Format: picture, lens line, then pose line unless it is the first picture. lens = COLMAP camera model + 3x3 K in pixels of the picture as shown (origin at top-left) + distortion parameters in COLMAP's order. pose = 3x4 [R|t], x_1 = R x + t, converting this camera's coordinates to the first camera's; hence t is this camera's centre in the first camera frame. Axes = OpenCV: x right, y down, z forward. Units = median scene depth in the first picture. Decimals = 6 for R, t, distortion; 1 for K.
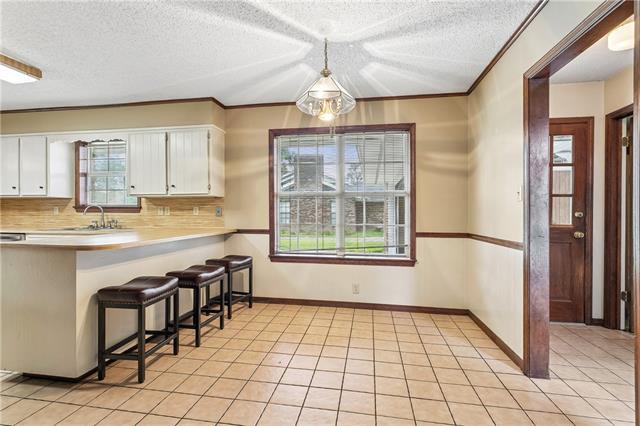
lens RADIAL K [[302.2, 0, 321.2], [0, 302.2, 212.9], [0, 0, 1]] dist [0.011485, -0.000561]
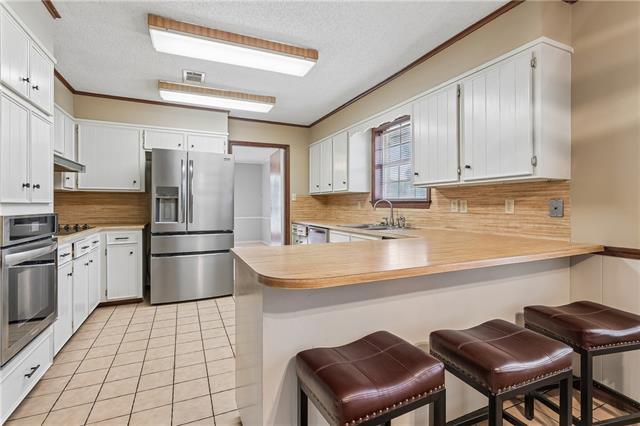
lens RADIAL K [[302.2, 0, 318.9], [0, 302.2, 204.4], [0, 0, 1]] dist [0.011485, -0.000561]
pose [[0.542454, -0.002152, -0.840083, -0.121249], [0.000379, 0.999997, -0.002317, -0.009275], [0.840086, 0.000938, 0.542453, 0.373083]]
